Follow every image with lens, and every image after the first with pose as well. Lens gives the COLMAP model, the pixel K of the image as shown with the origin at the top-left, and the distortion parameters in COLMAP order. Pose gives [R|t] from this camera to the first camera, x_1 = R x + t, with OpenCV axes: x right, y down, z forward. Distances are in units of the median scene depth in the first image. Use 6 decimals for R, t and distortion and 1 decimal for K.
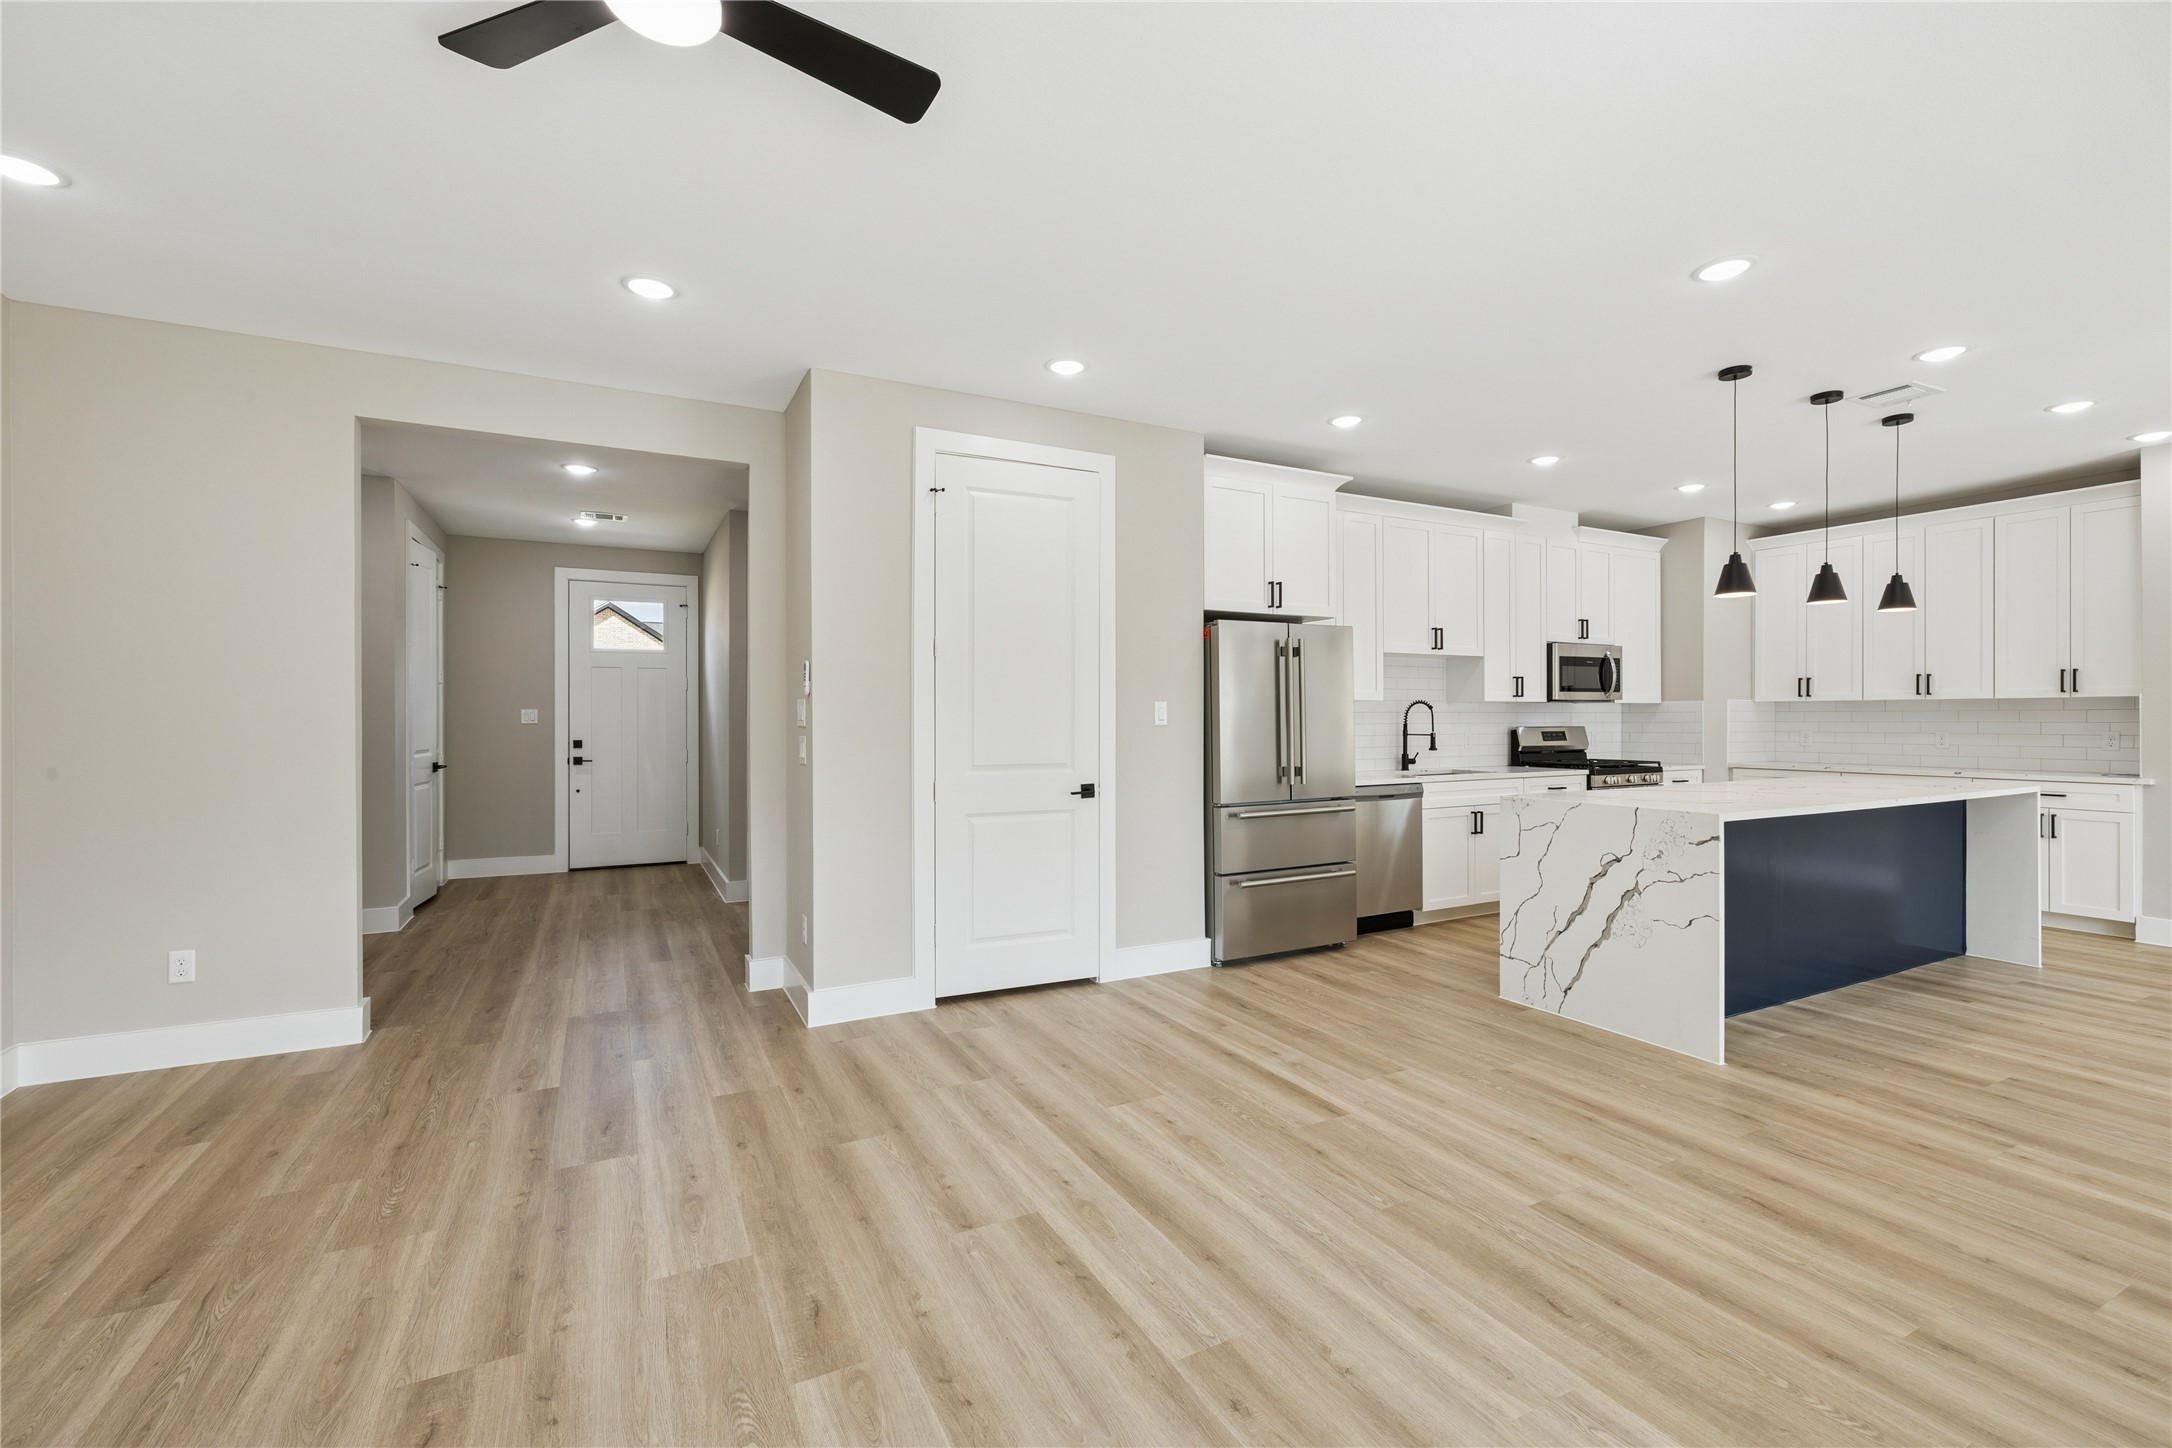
lens RADIAL K [[927.7, 0, 1086.7], [0, 927.7, 718.3], [0, 0, 1]] dist [0.001167, 0.000125]
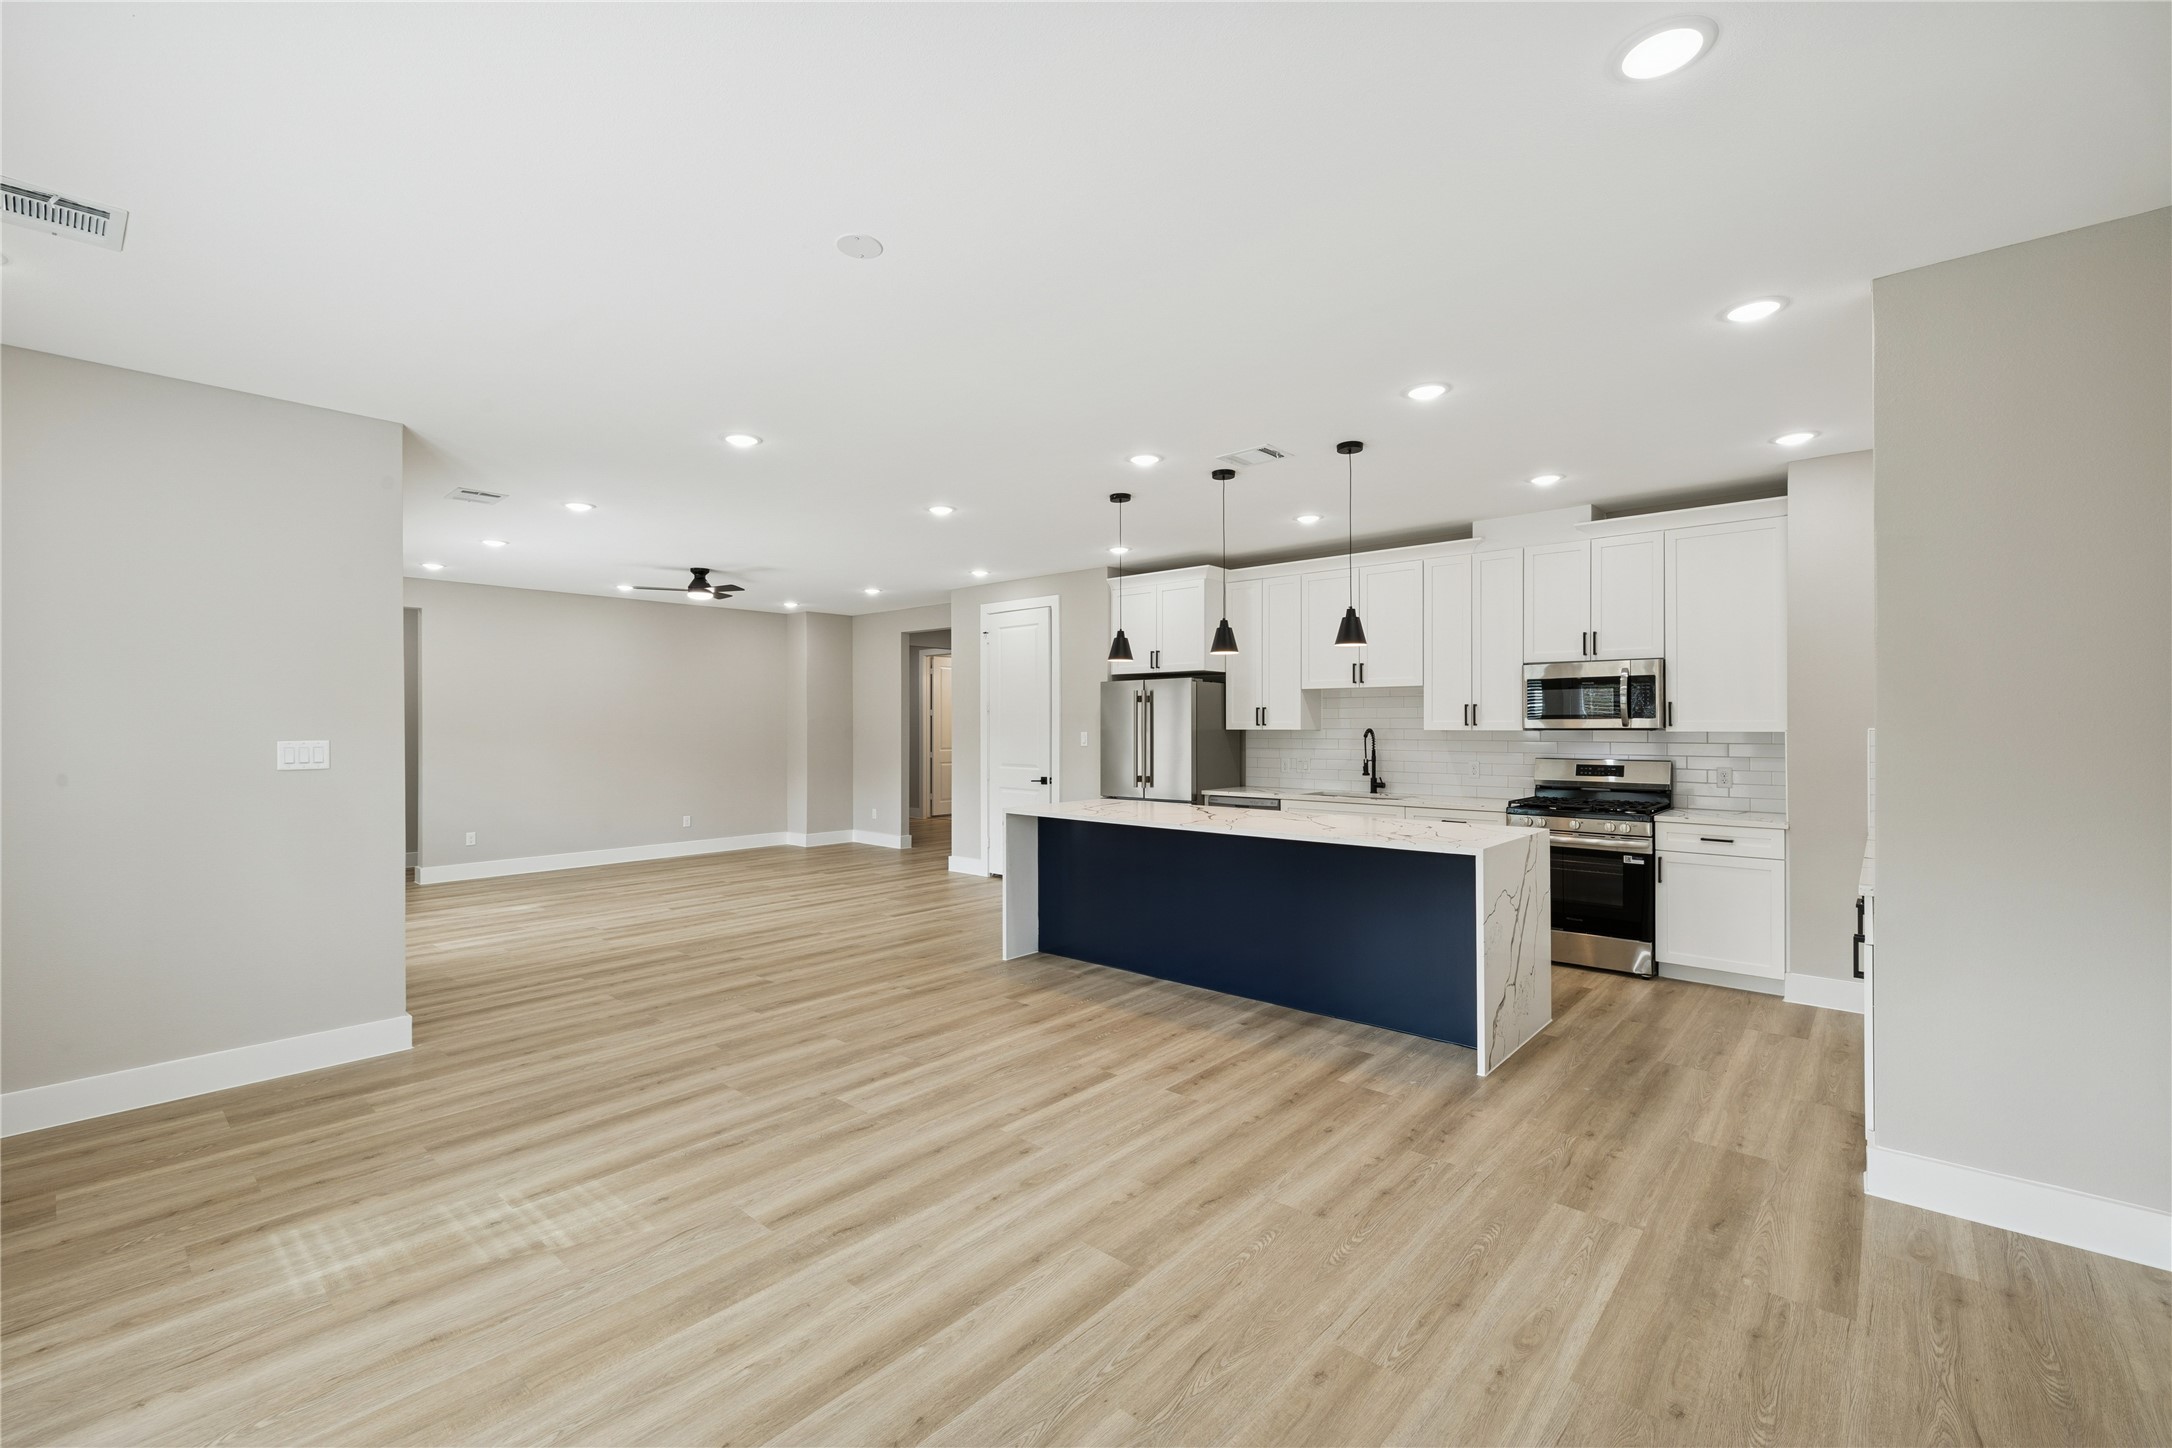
lens RADIAL K [[933.4, 0, 1092.2], [0, 933.4, 723.4], [0, 0, 1]] dist [-0.000015, 0.000094]
pose [[0.367382, 0.007182, -0.930043, 1.951181], [-0.001028, 0.999973, 0.007316, -0.054427], [0.930070, -0.001731, 0.367379, 0.452634]]
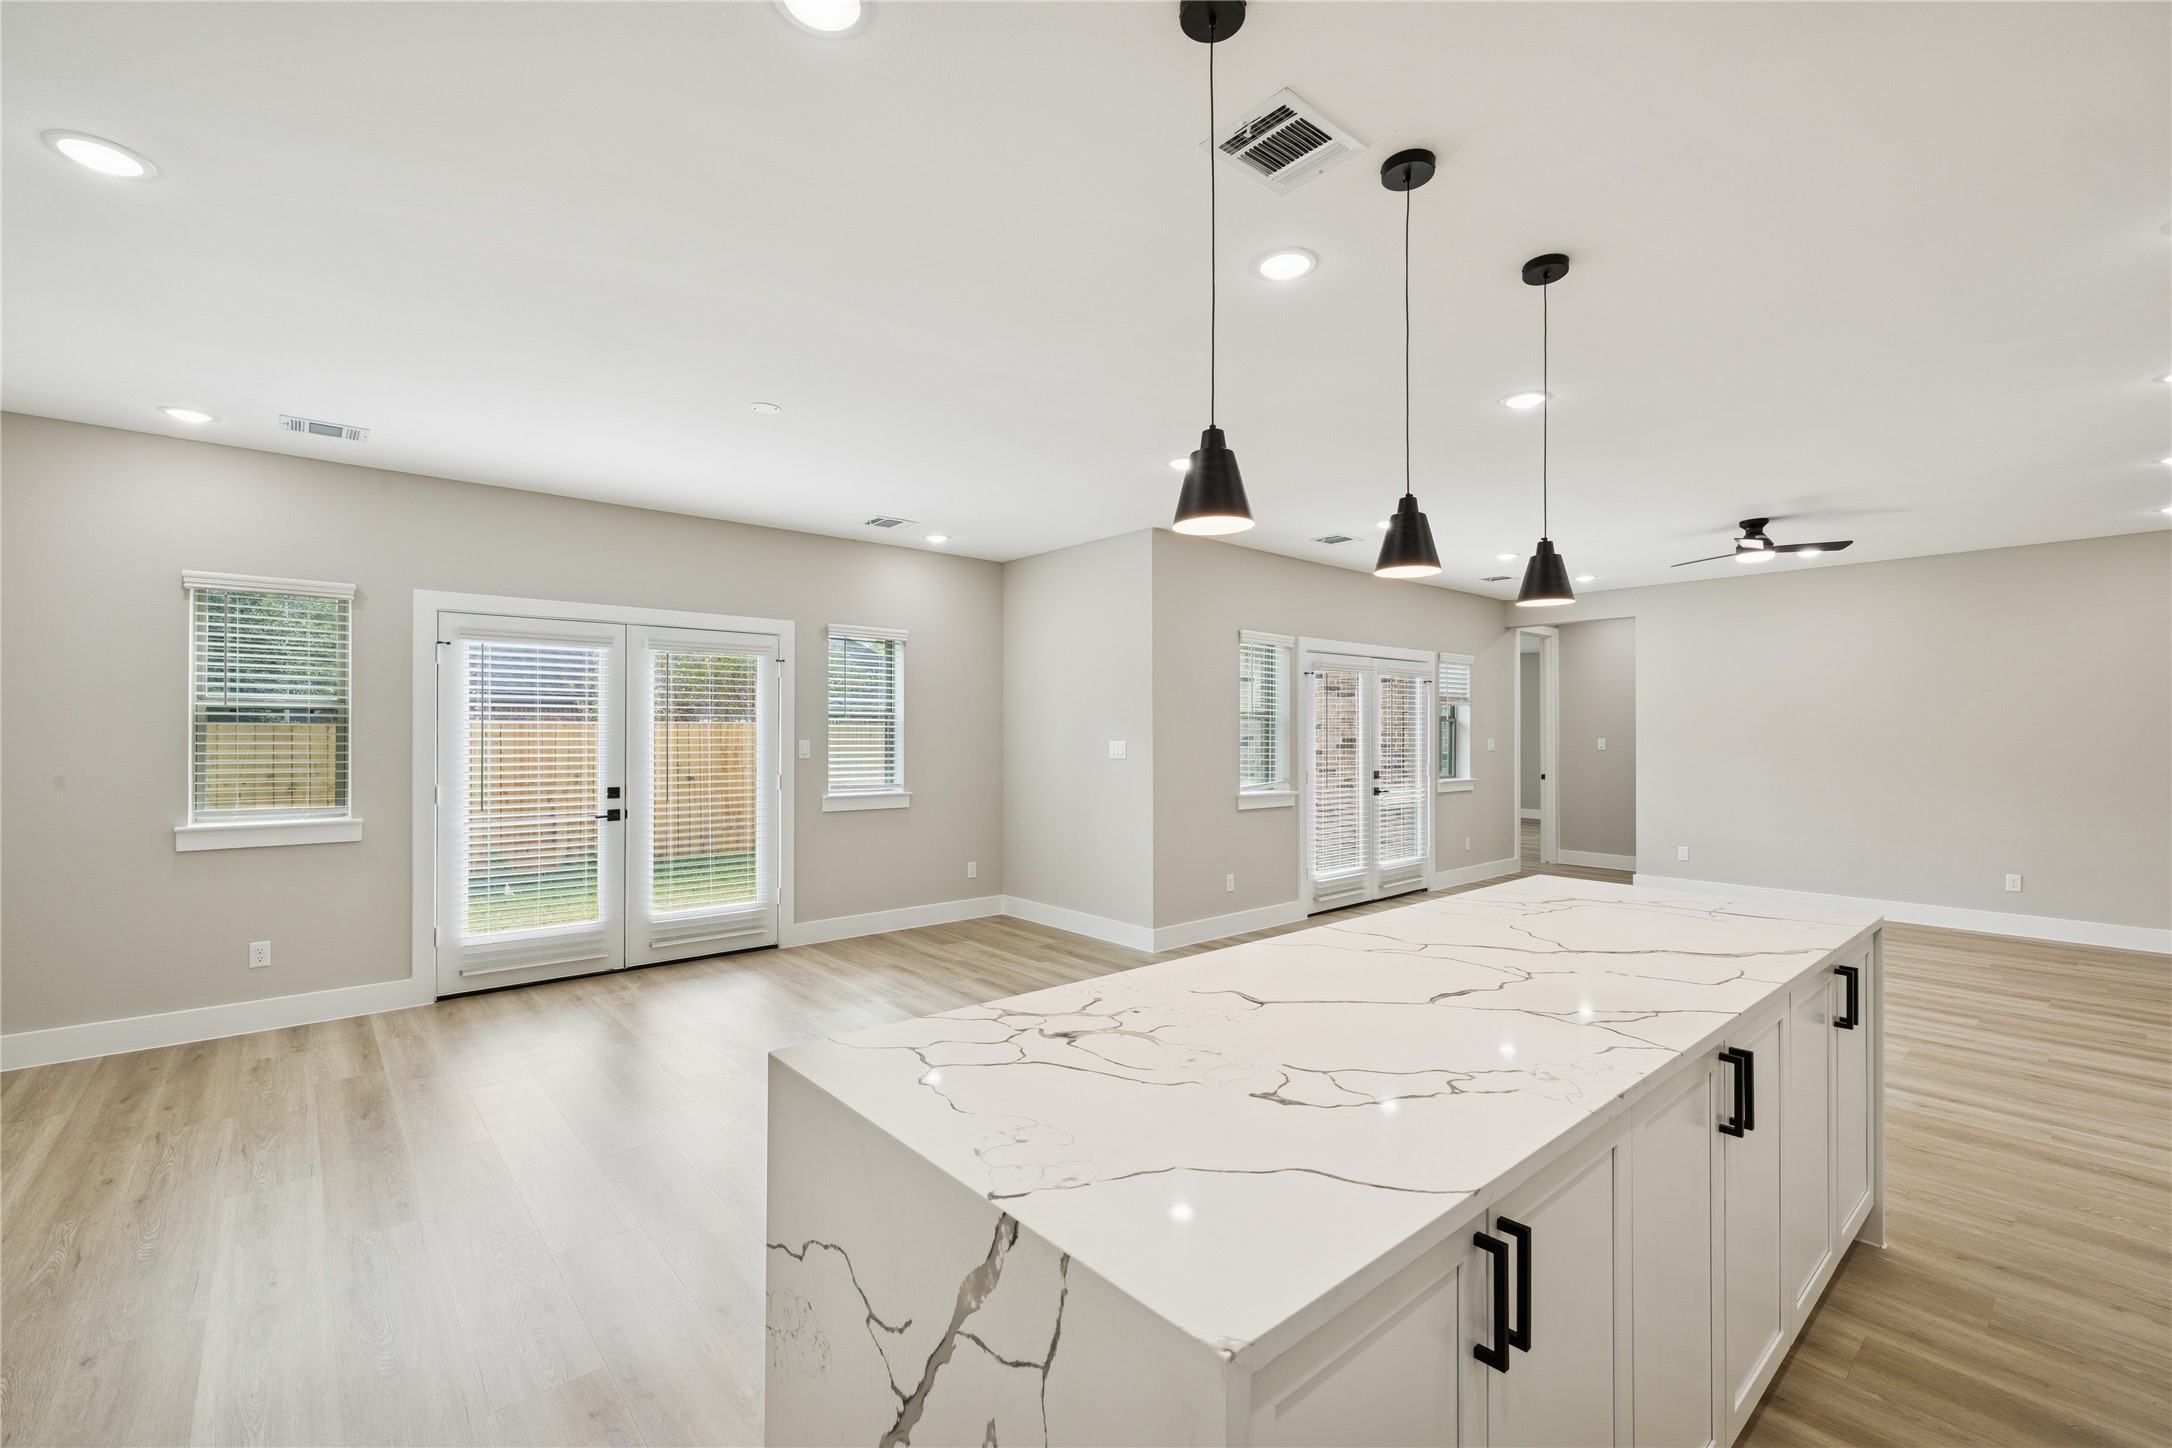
lens RADIAL K [[904.9, 0, 1049.0], [0, 904.9, 728.5], [0, 0, 1]] dist [0.000149, -0.000074]
pose [[-0.975430, 0.006321, -0.220221, 1.184415], [0.007160, 0.999970, -0.003010, -0.045901], [0.220195, -0.004513, -0.975445, 1.547894]]
